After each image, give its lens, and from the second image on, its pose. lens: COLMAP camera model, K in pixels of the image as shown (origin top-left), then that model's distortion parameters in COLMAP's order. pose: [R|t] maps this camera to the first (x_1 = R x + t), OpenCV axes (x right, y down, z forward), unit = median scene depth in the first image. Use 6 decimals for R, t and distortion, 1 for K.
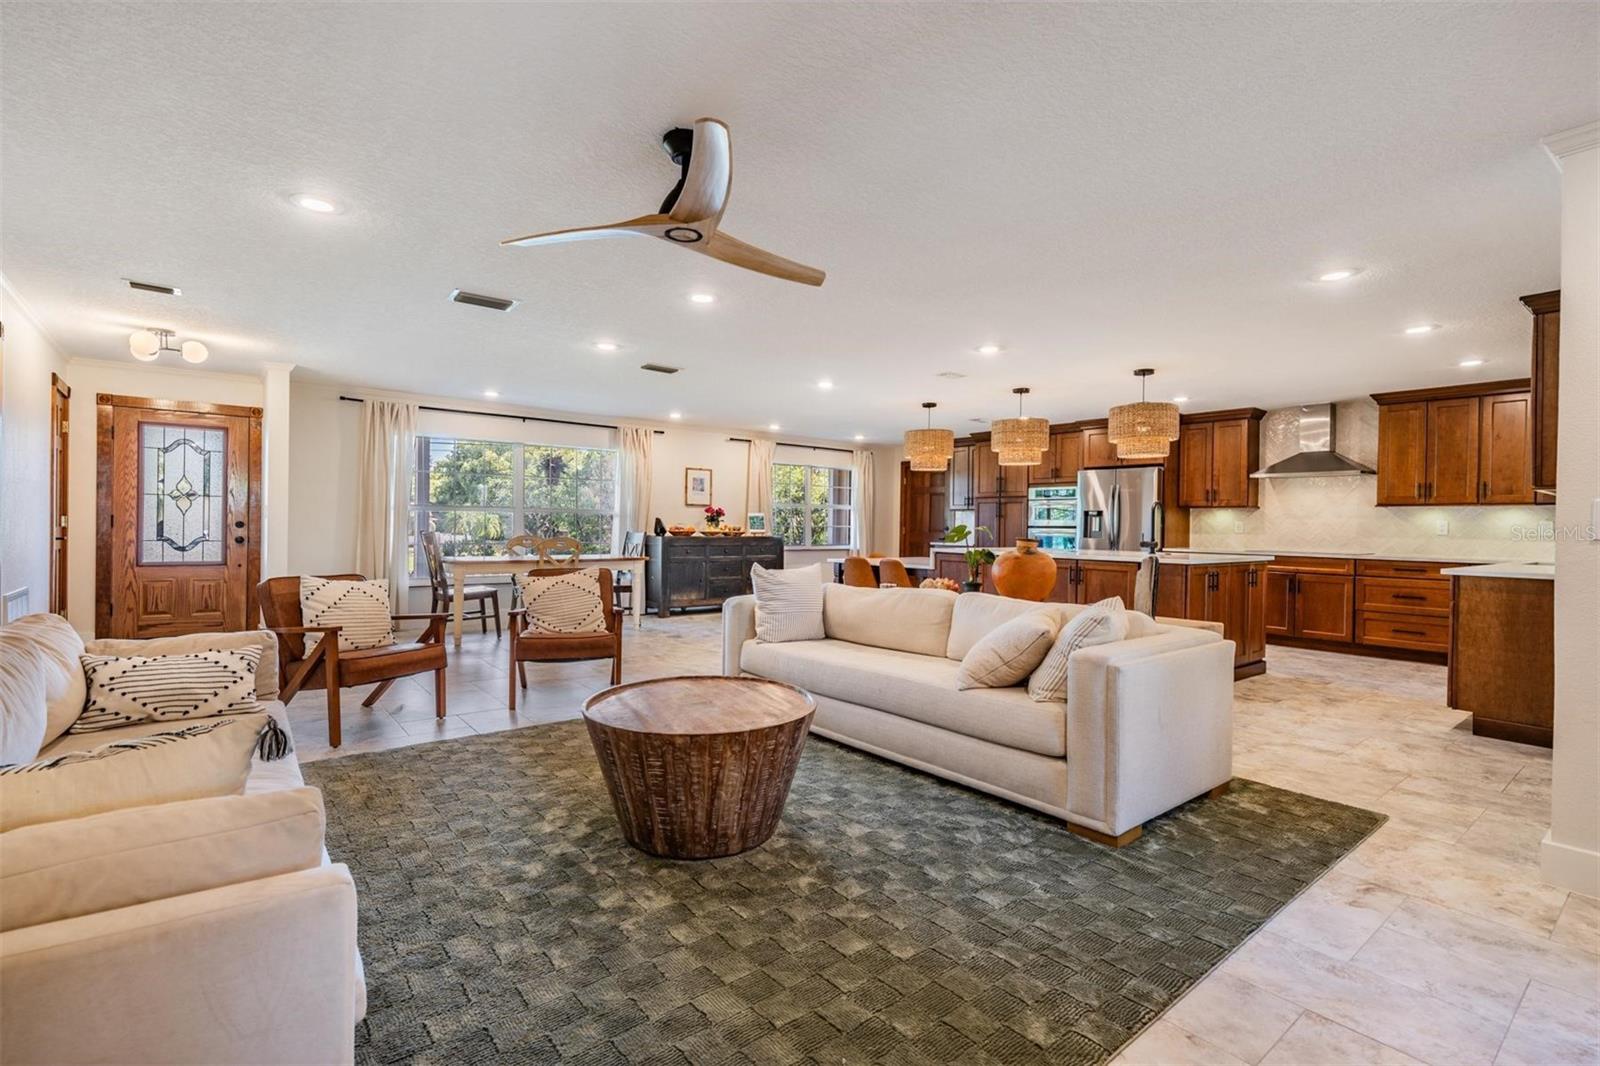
lens RADIAL K [[732.2, 0, 794.6], [0, 732.2, 531.5], [0, 0, 1]] dist [0.002000, -0.000008]
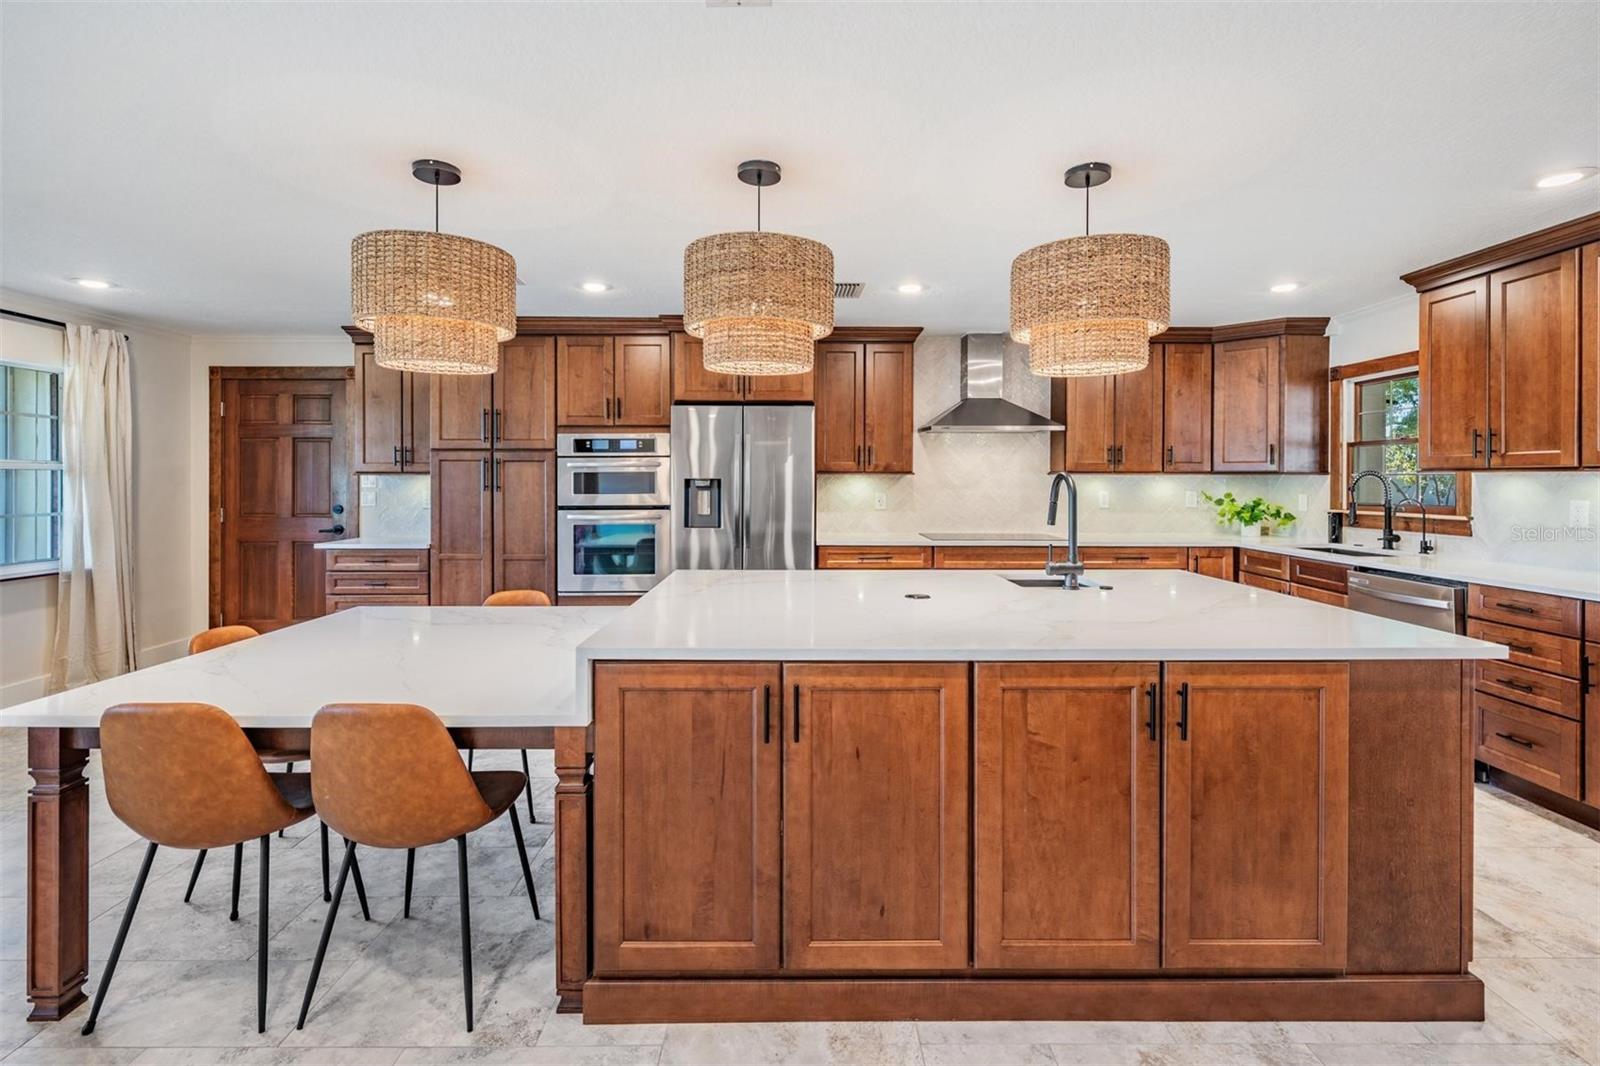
lens RADIAL K [[717.1, 0, 796.1], [0, 717.1, 483.3], [0, 0, 1]] dist [0.001484, -0.000230]
pose [[0.618289, -0.018216, 0.785739, 0.029450], [0.015053, 0.999822, 0.011335, -0.036381], [-0.785806, 0.004820, 0.618454, 0.736399]]
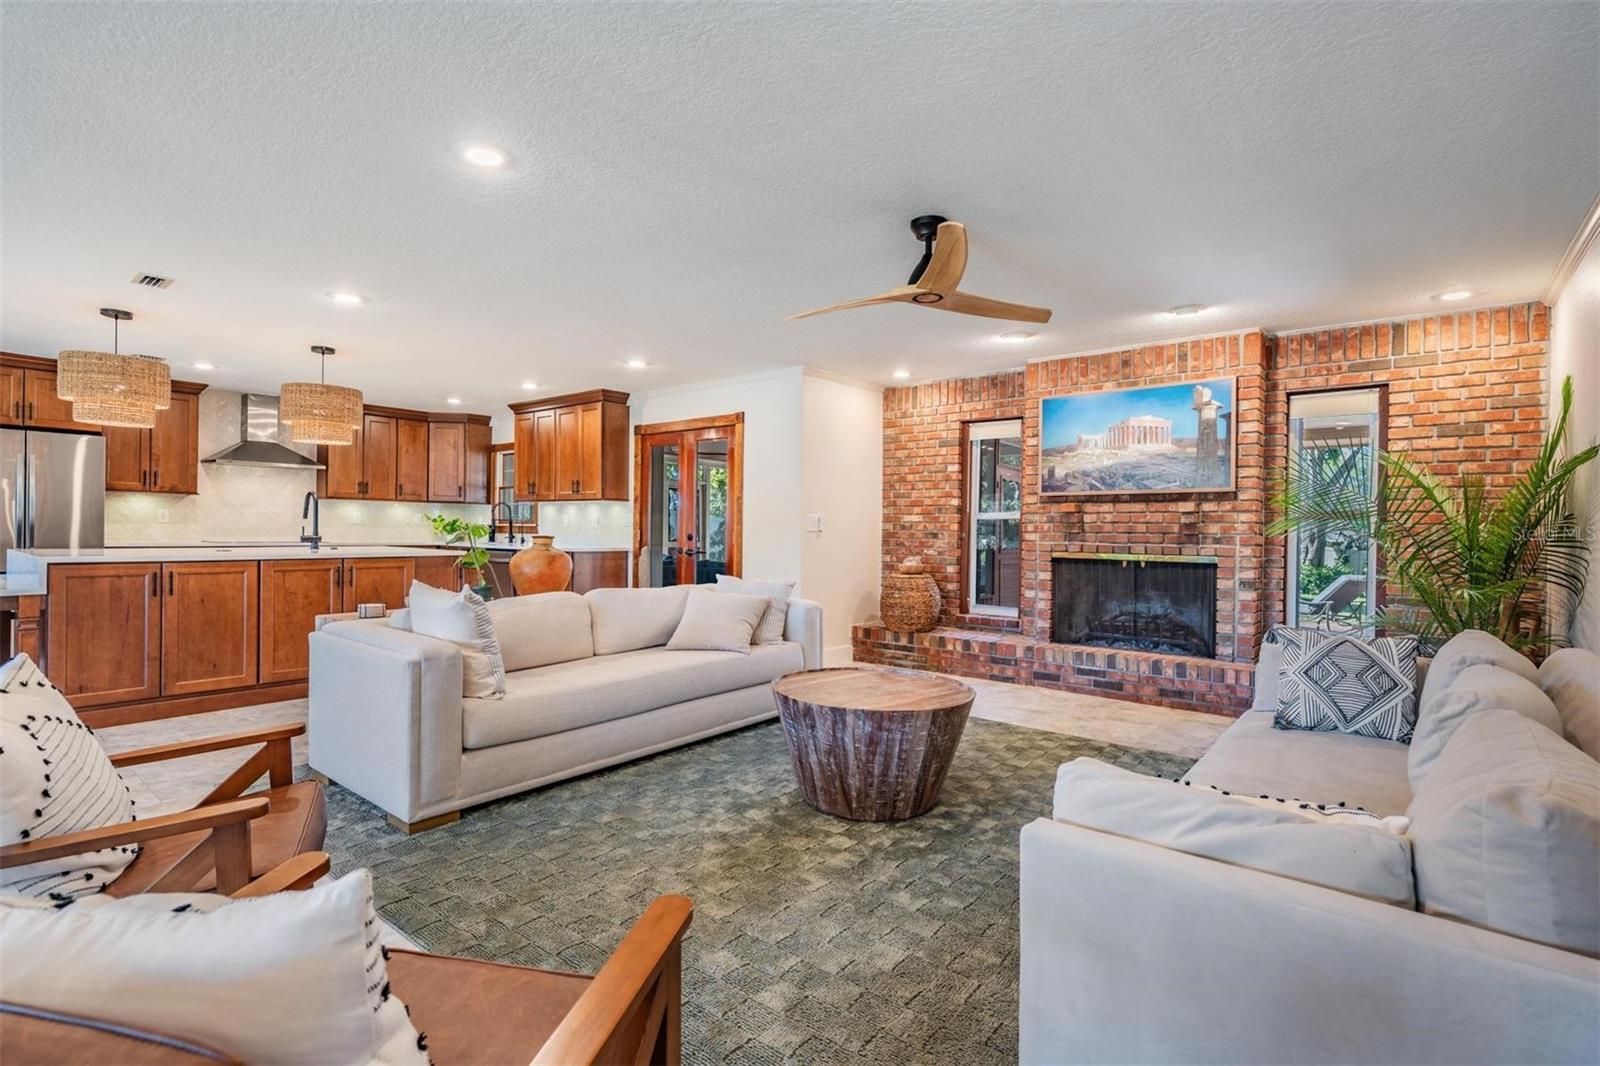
lens RADIAL K [[753.9, 0, 792.9], [0, 753.9, 533.2], [0, 0, 1]] dist [0.001856, -0.000204]
pose [[-0.207995, -0.023222, 0.977854, -0.478374], [-0.008726, 0.999722, 0.021885, -0.012895], [-0.978091, -0.003981, -0.208140, 0.524811]]
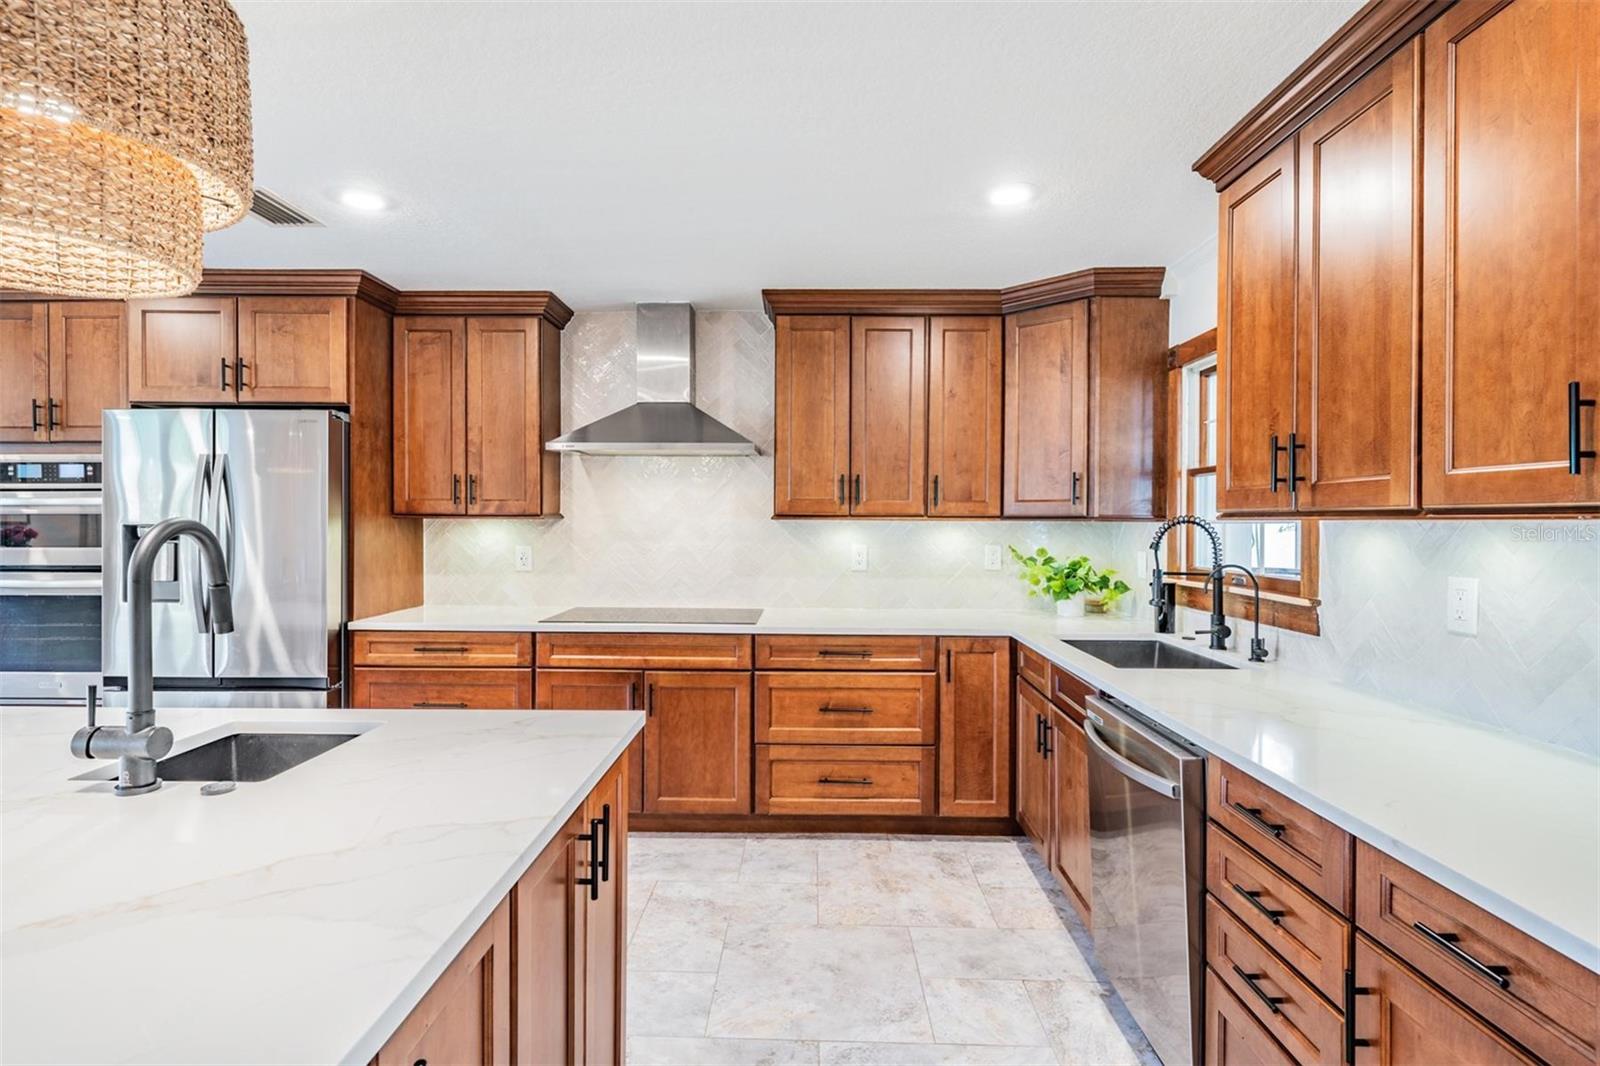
lens RADIAL K [[802.6, 0, 791.4], [0, 802.6, 528.9], [0, 0, 1]] dist [0.002689, 0.000084]
pose [[0.641242, -0.019321, 0.767095, 0.373728], [0.011933, 0.999813, 0.015207, -0.034590], [-0.767246, -0.000598, 0.641353, 0.624740]]
